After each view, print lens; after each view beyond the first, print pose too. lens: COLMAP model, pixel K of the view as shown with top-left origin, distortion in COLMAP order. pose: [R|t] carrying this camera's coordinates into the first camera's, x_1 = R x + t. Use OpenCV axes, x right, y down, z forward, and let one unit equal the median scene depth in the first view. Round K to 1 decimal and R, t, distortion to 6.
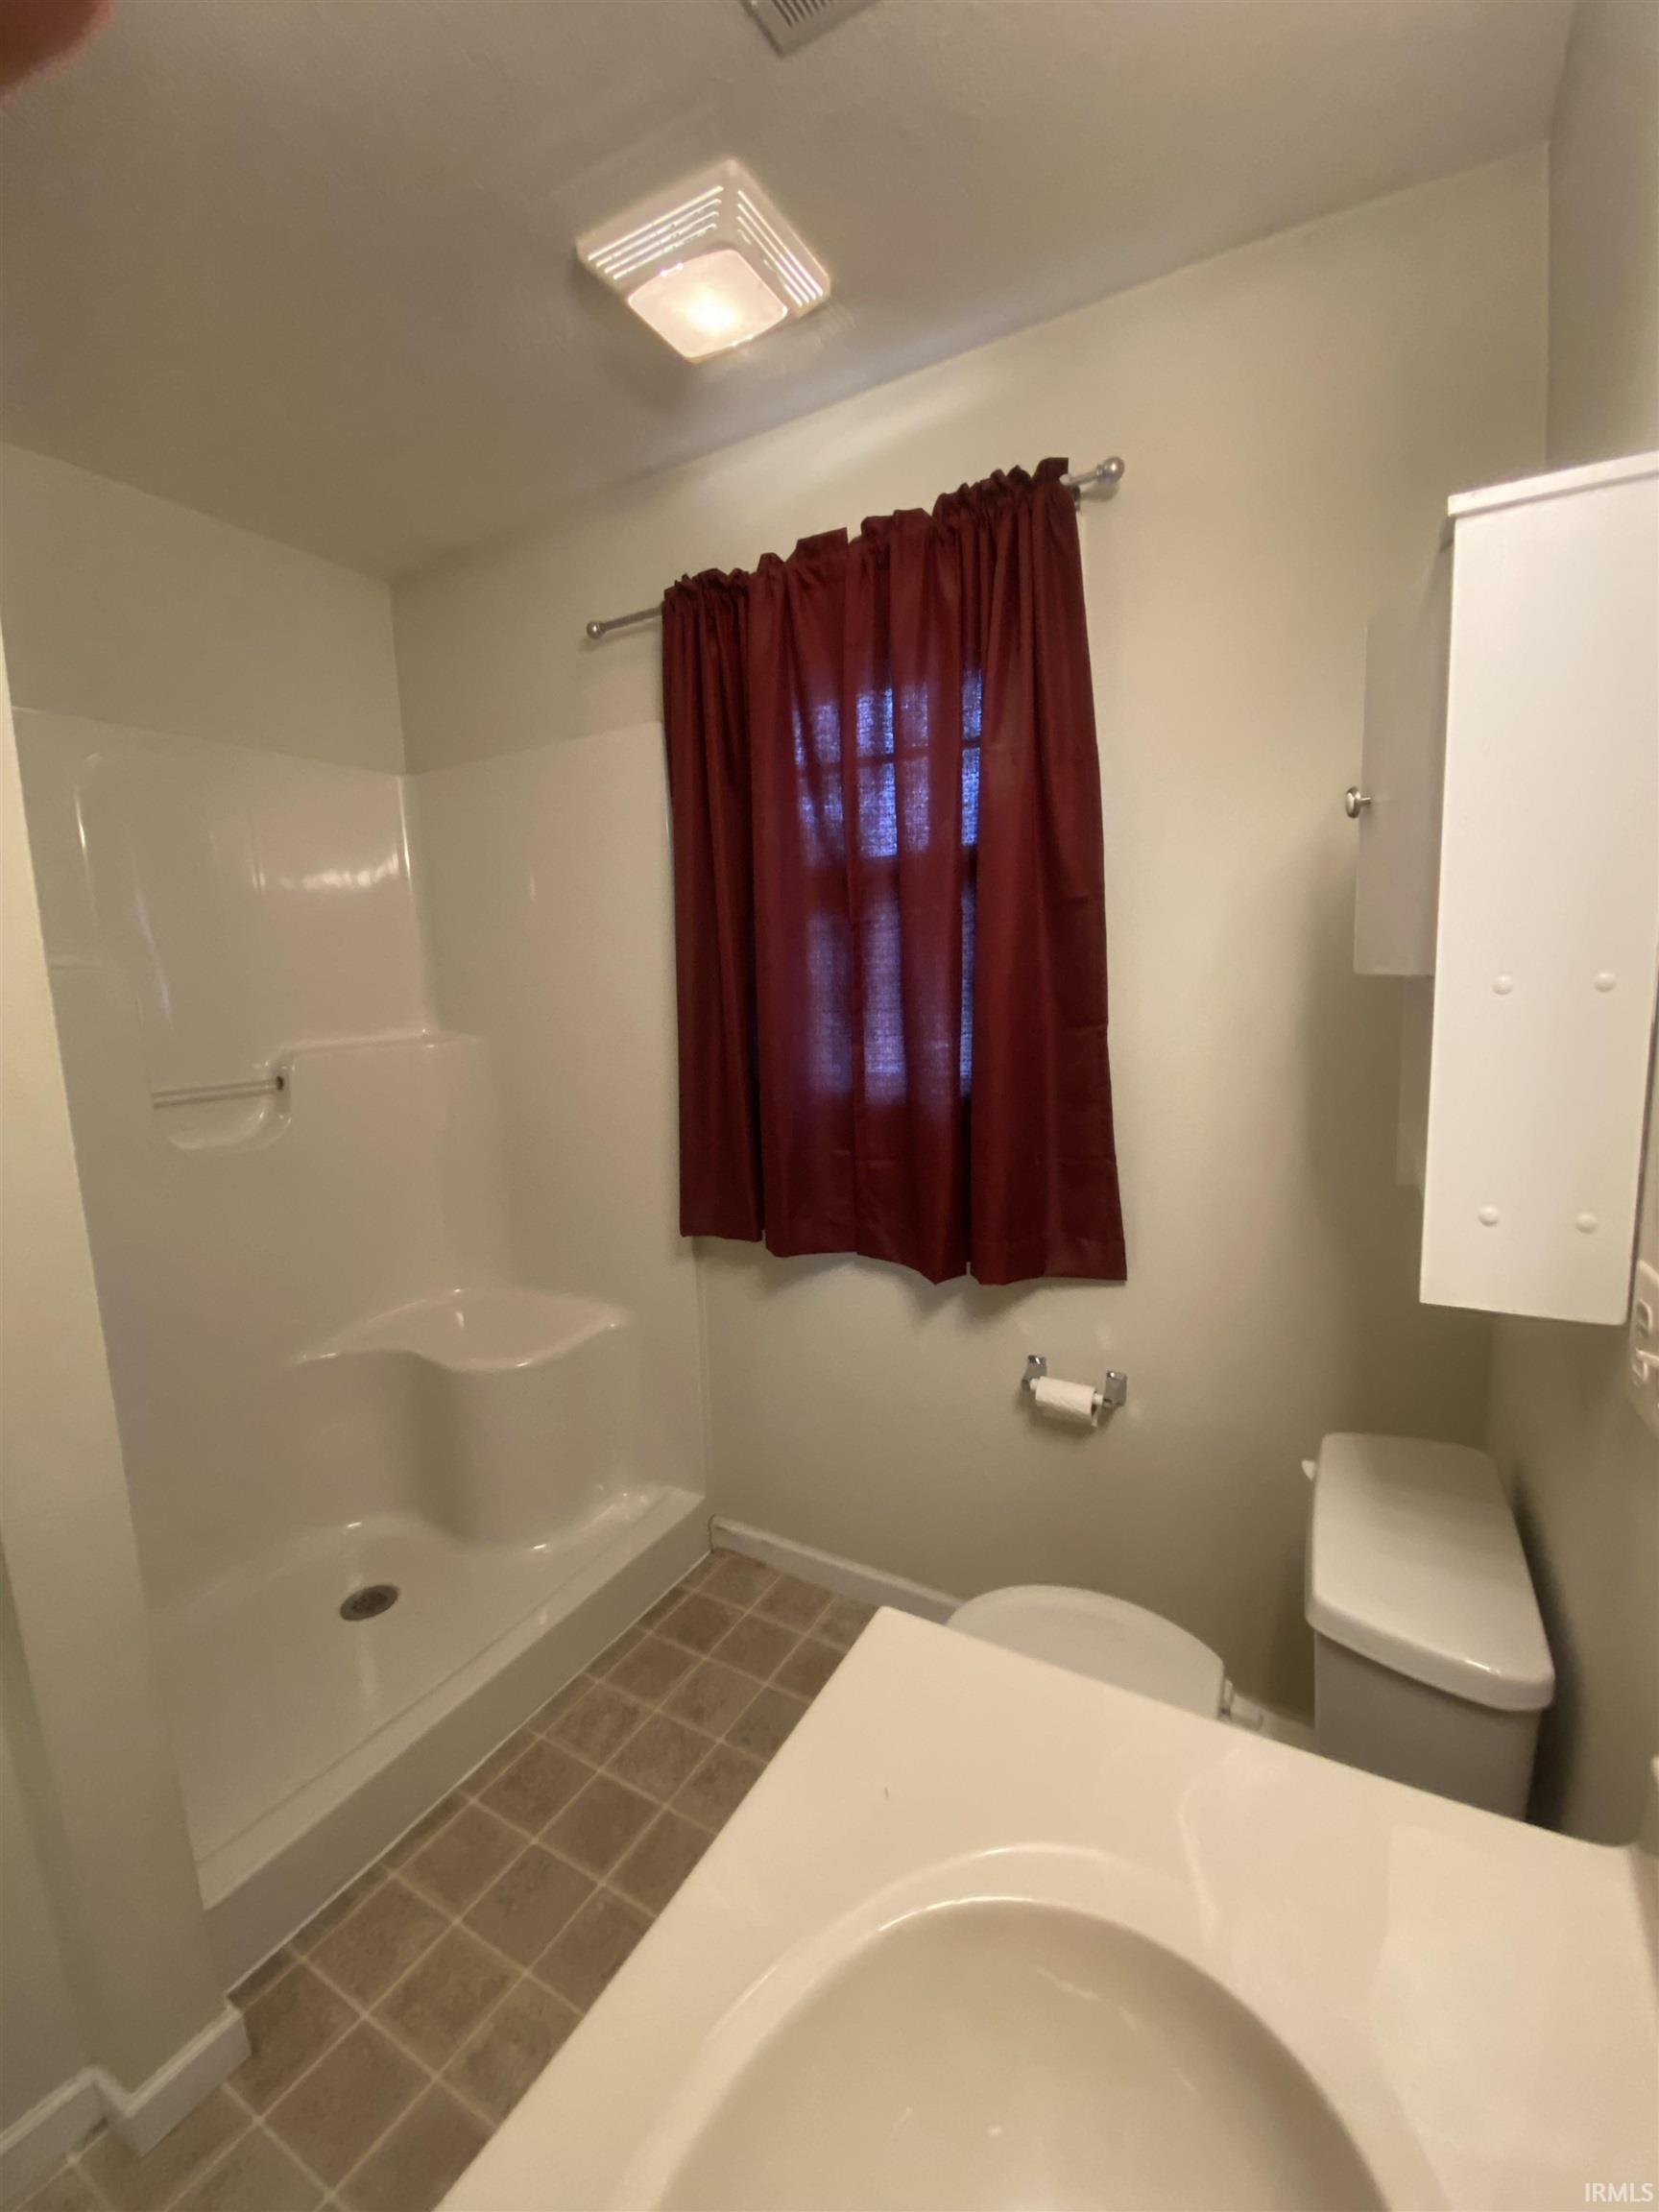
lens RADIAL K [[898.1, 0, 839.1], [0, 898.1, 1095.9], [0, 0, 1]] dist [0.011913, -0.014929]
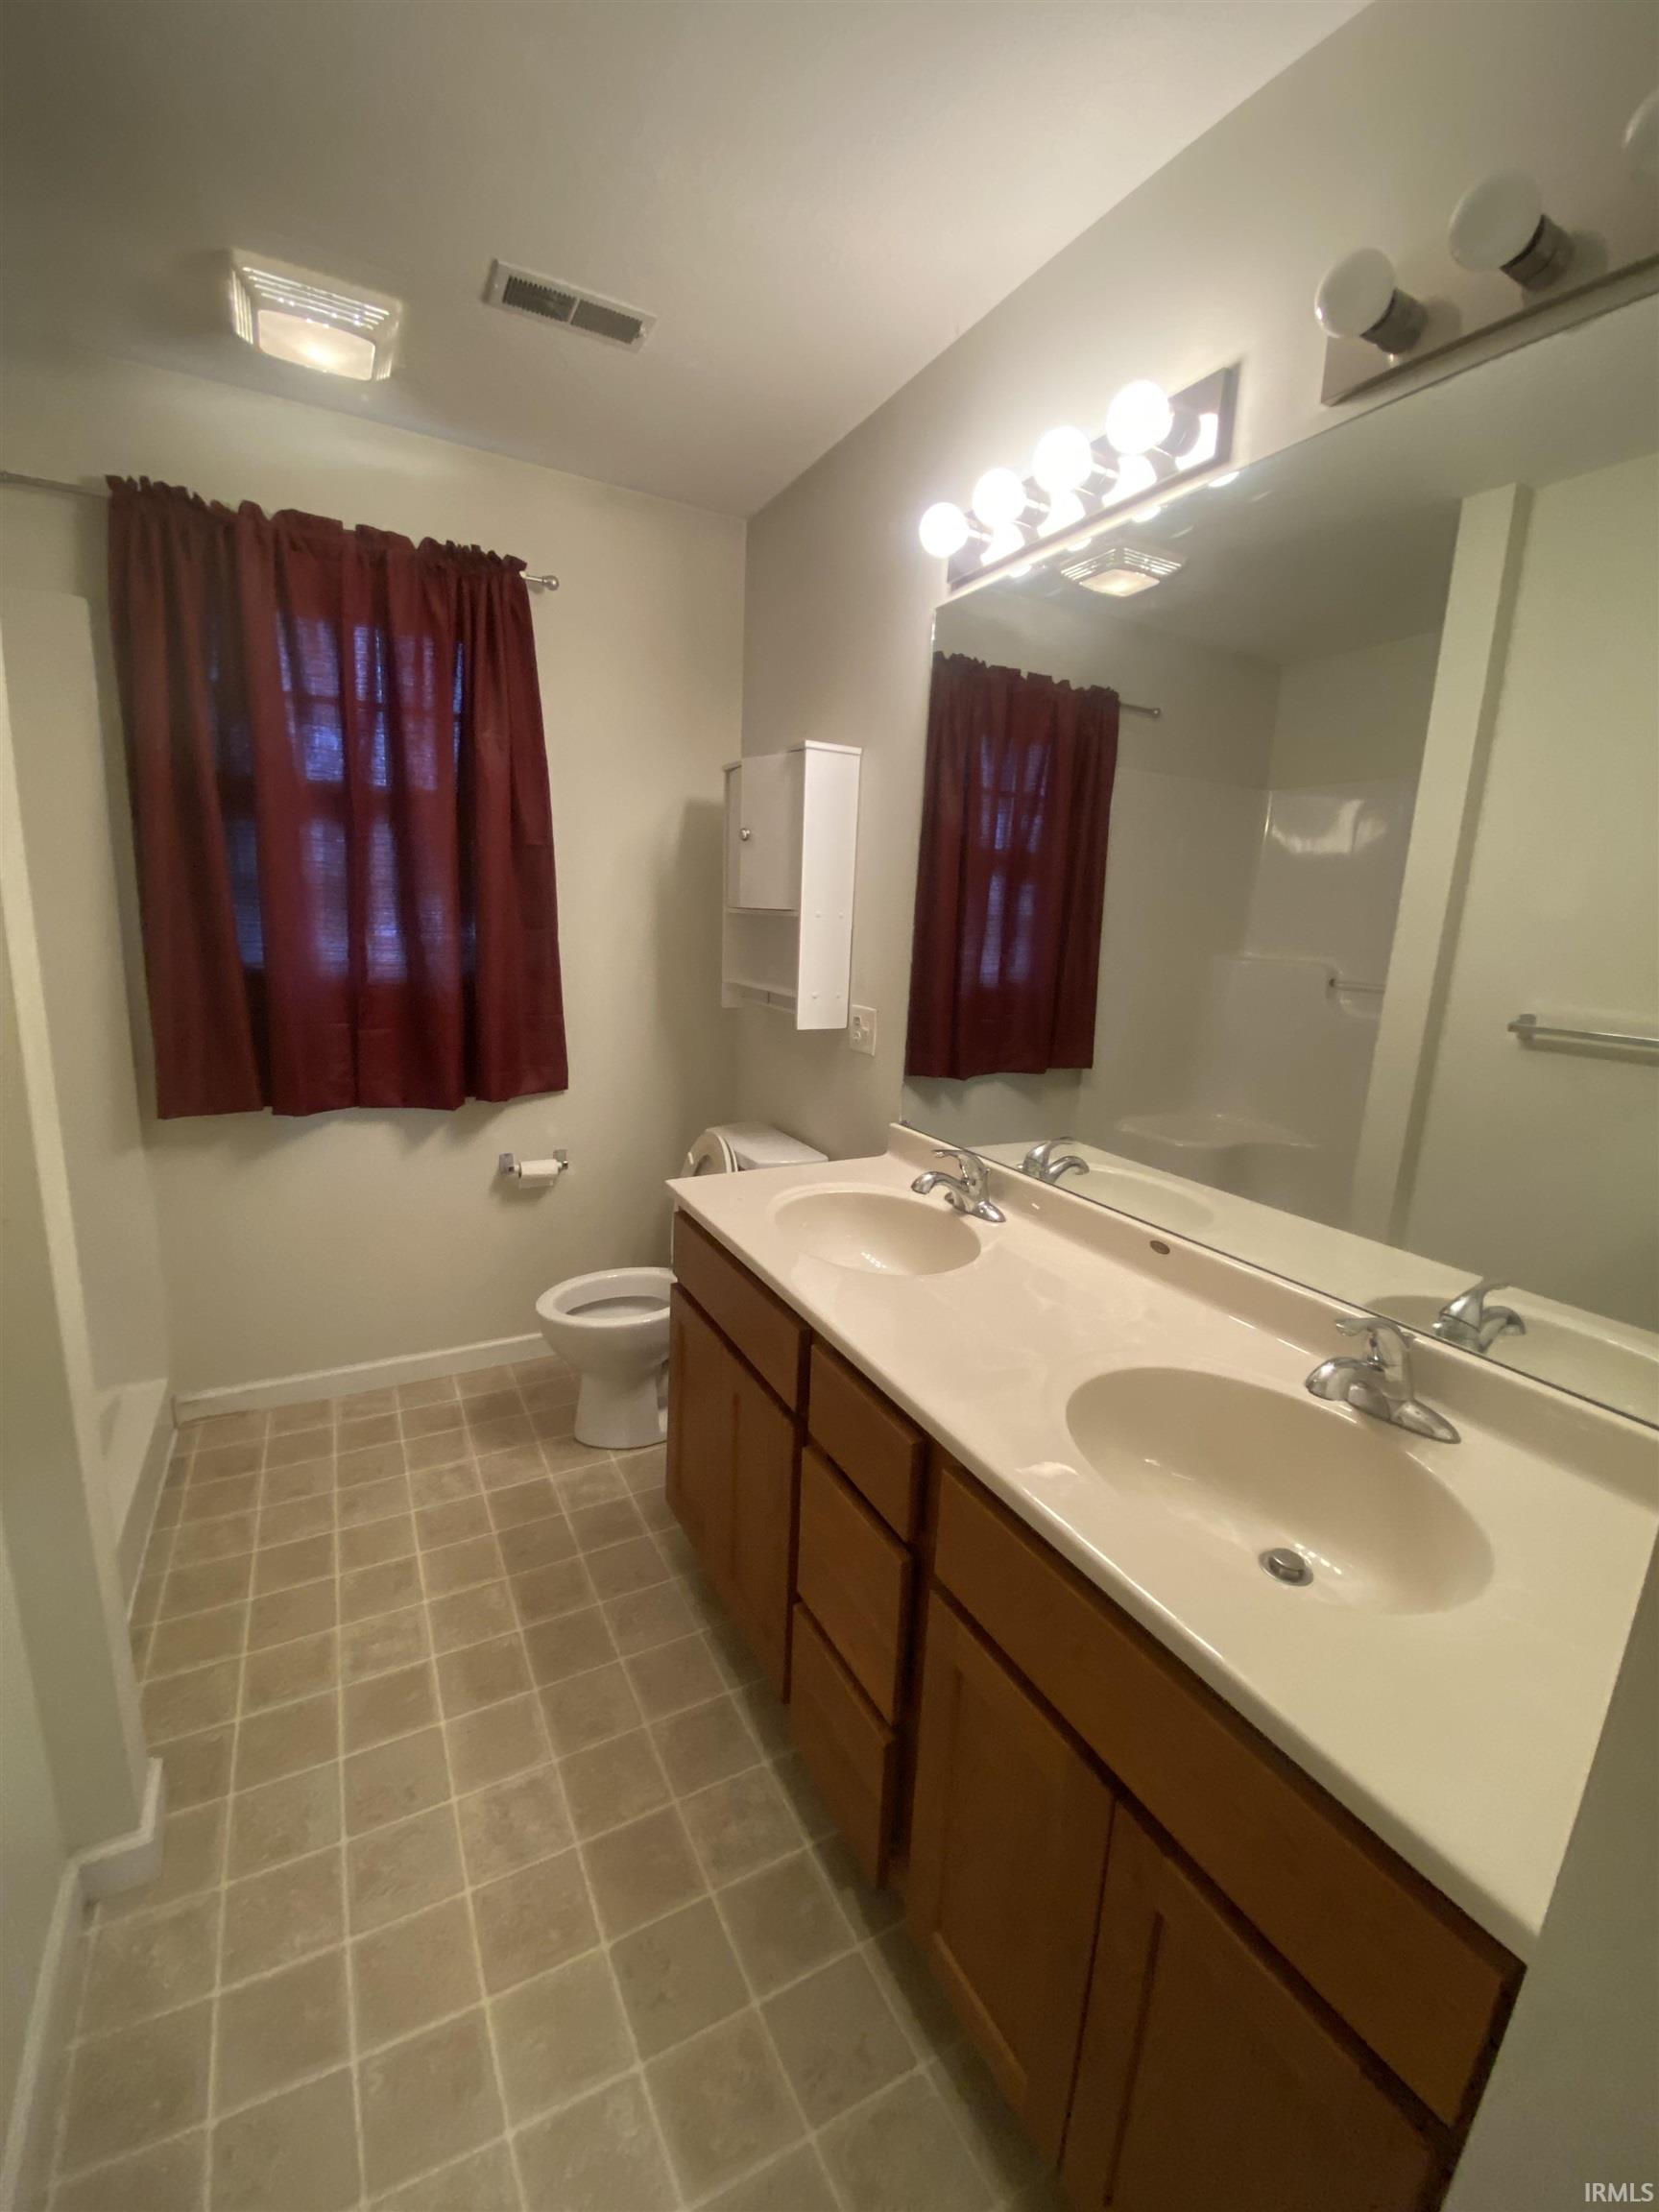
lens RADIAL K [[898.1, 0, 836.8], [0, 898.1, 1106.1], [0, 0, 1]] dist [0.011913, -0.014929]
pose [[0.515668, -0.117459, 0.848699, -0.783967], [0.052170, 0.993025, 0.105735, 0.085520], [-0.855199, -0.010248, 0.518199, -0.251466]]
